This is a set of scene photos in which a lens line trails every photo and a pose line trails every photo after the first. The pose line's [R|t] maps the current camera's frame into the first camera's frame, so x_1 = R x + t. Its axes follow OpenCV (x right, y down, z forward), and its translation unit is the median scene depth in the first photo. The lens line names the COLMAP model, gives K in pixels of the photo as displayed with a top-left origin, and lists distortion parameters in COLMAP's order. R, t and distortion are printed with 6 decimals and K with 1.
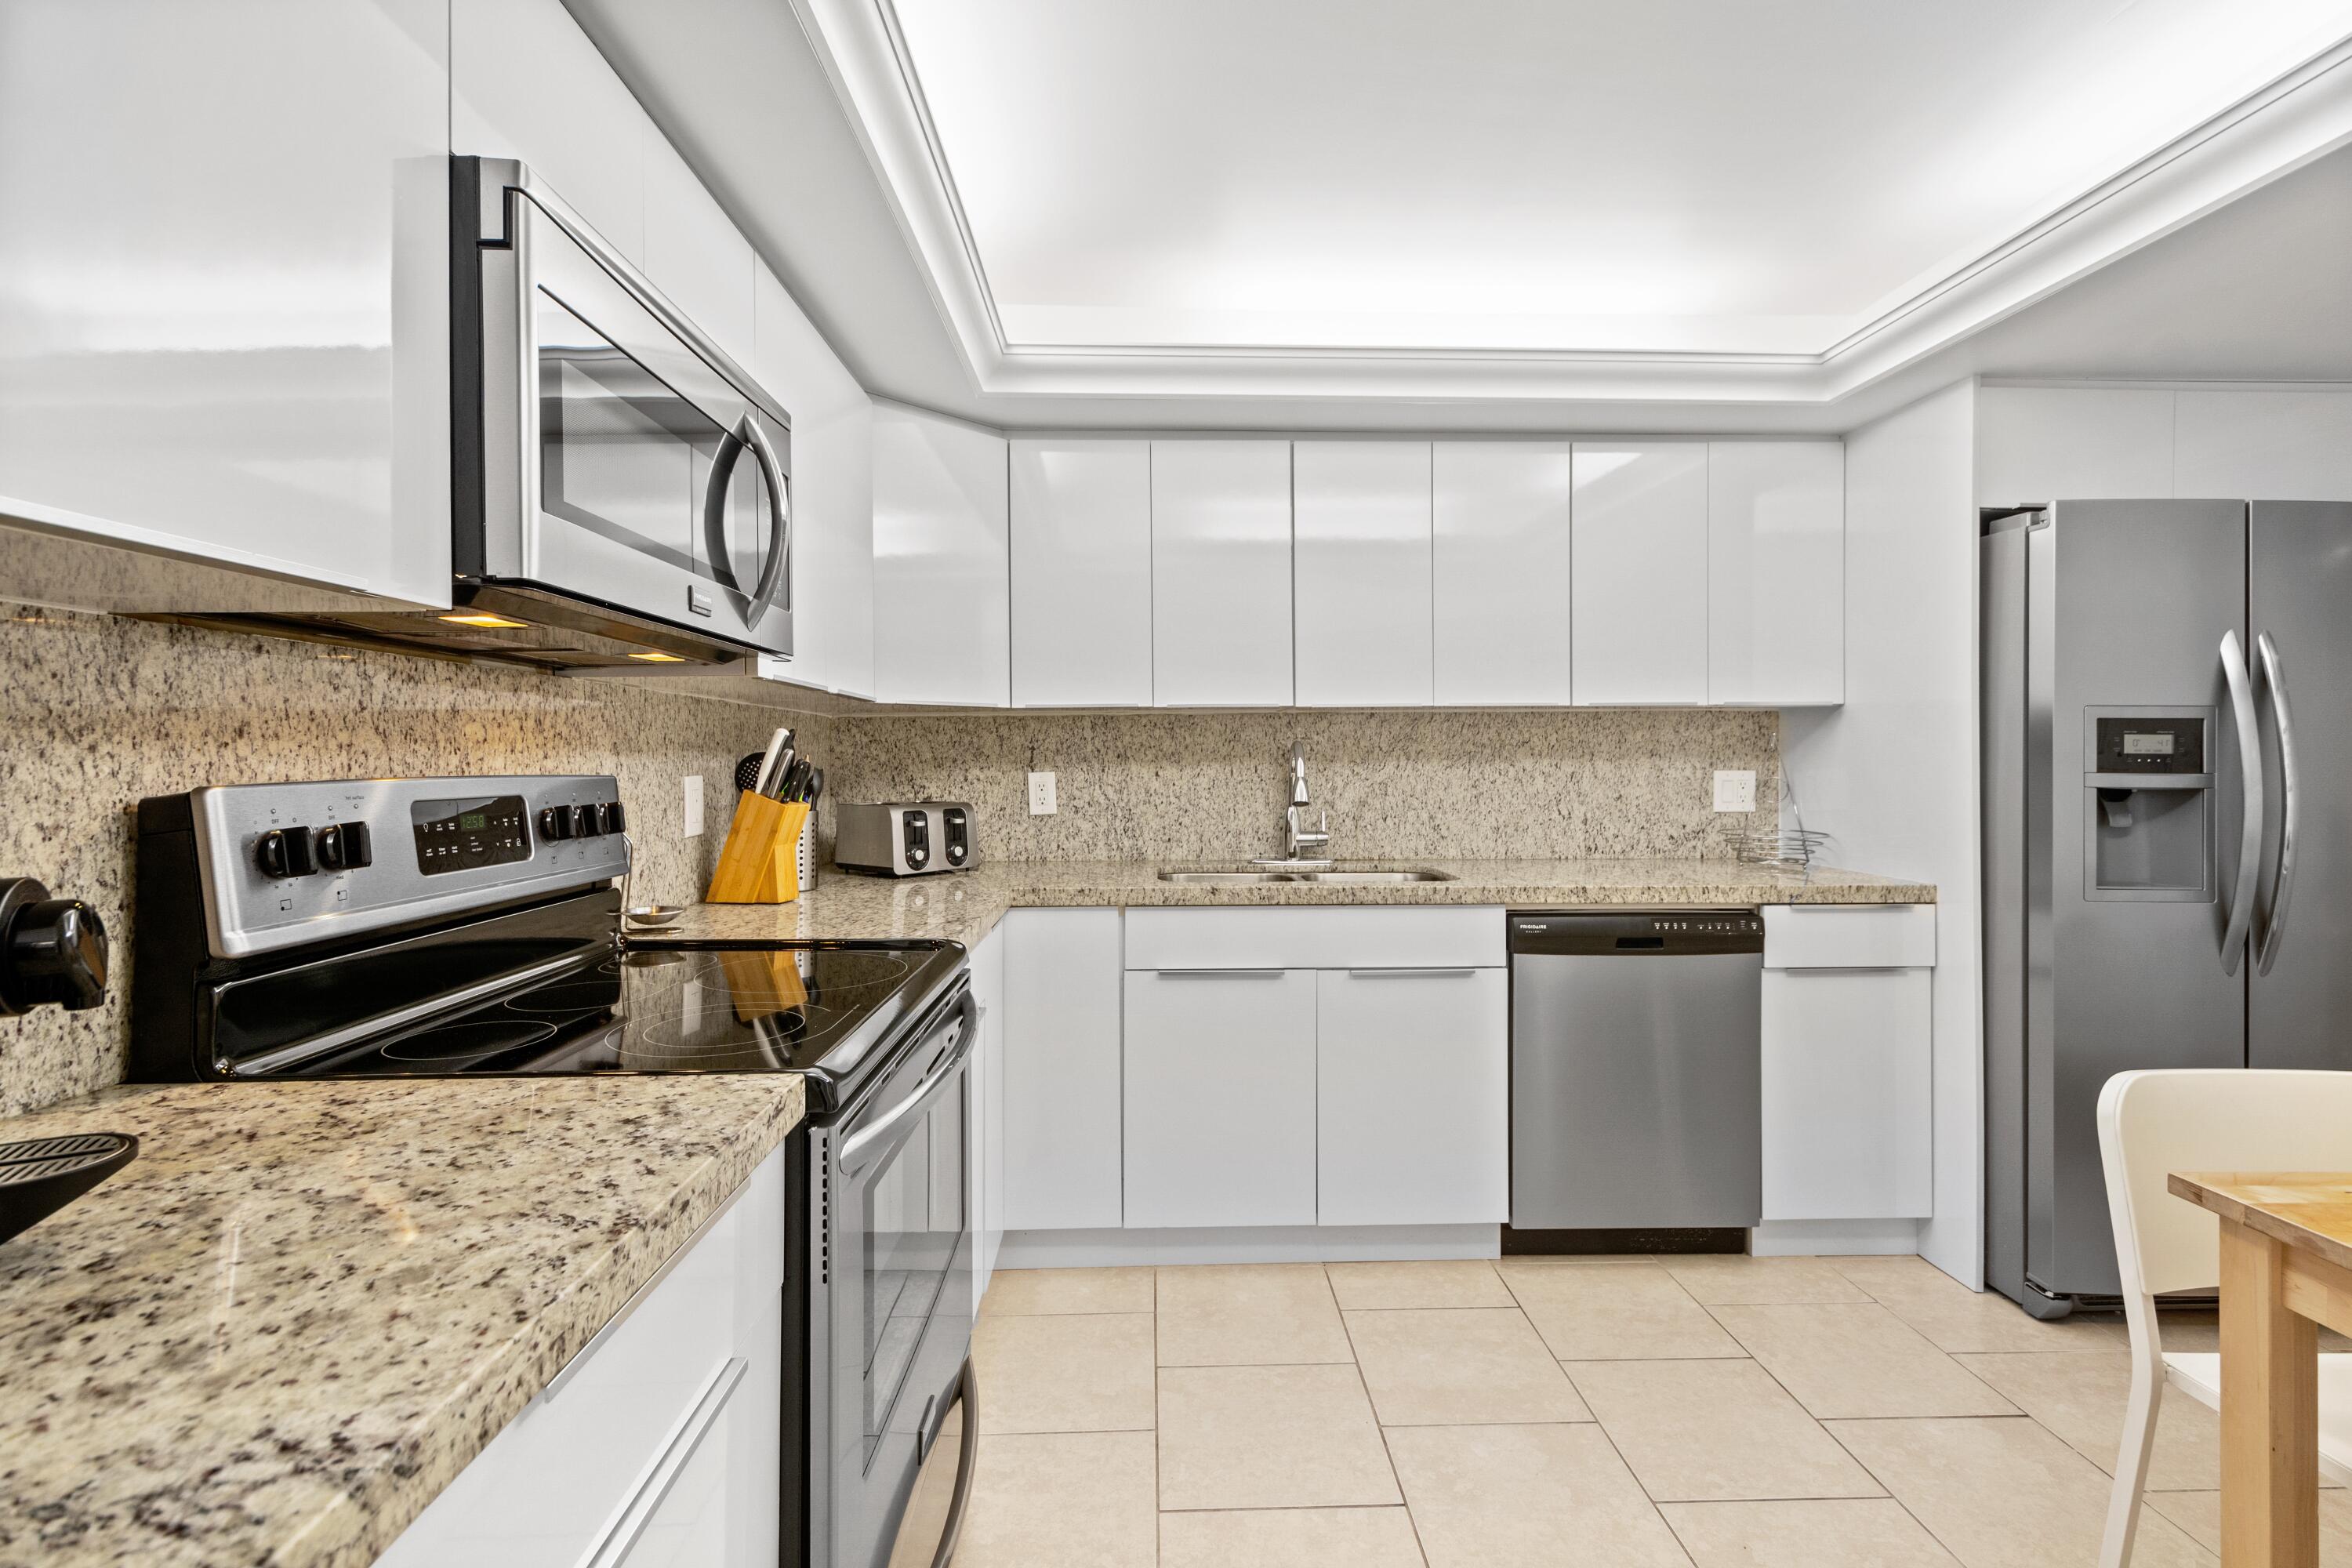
lens RADIAL K [[1036.5, 0, 1183.2], [0, 1036.5, 775.7], [0, 0, 1]] dist [0.006854, 0.000685]
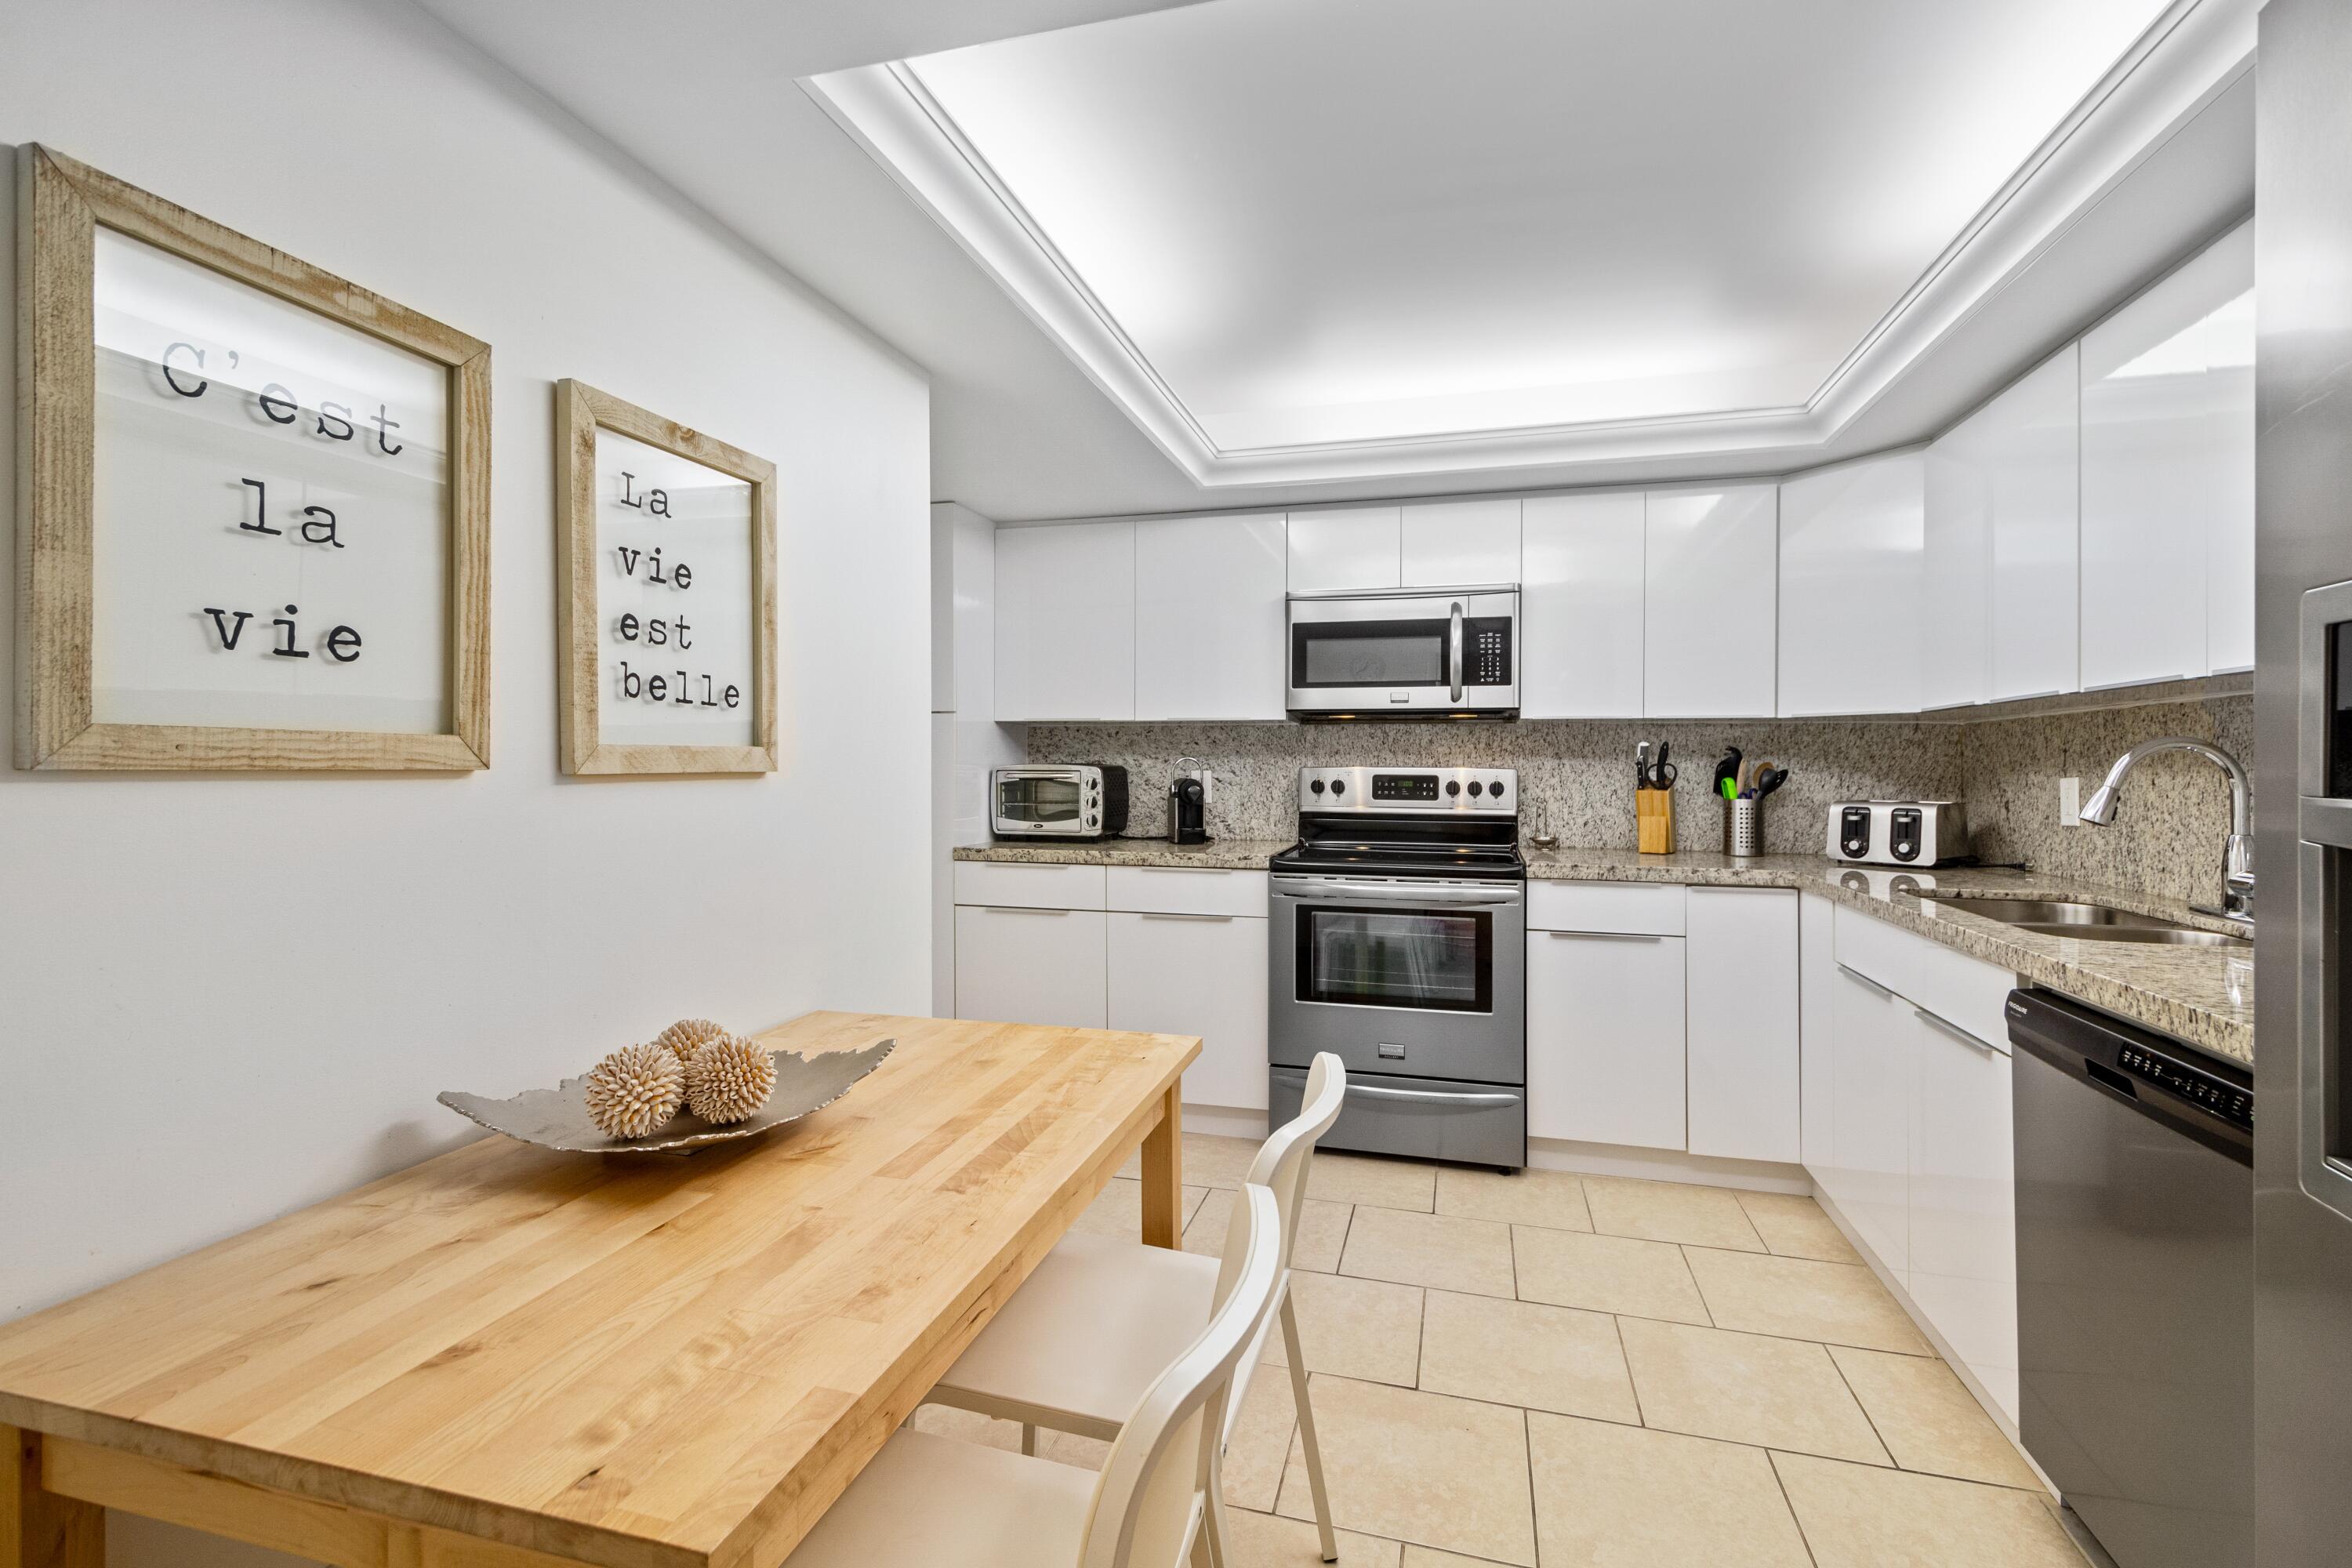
lens RADIAL K [[1036.5, 0, 1180.9], [0, 1036.5, 765.2], [0, 0, 1]] dist [0.006854, 0.000685]
pose [[-0.298421, 0.006256, -0.954414, 1.020522], [-0.016051, 0.999804, 0.011572, -0.012785], [0.954299, 0.018772, -0.298263, 0.596065]]
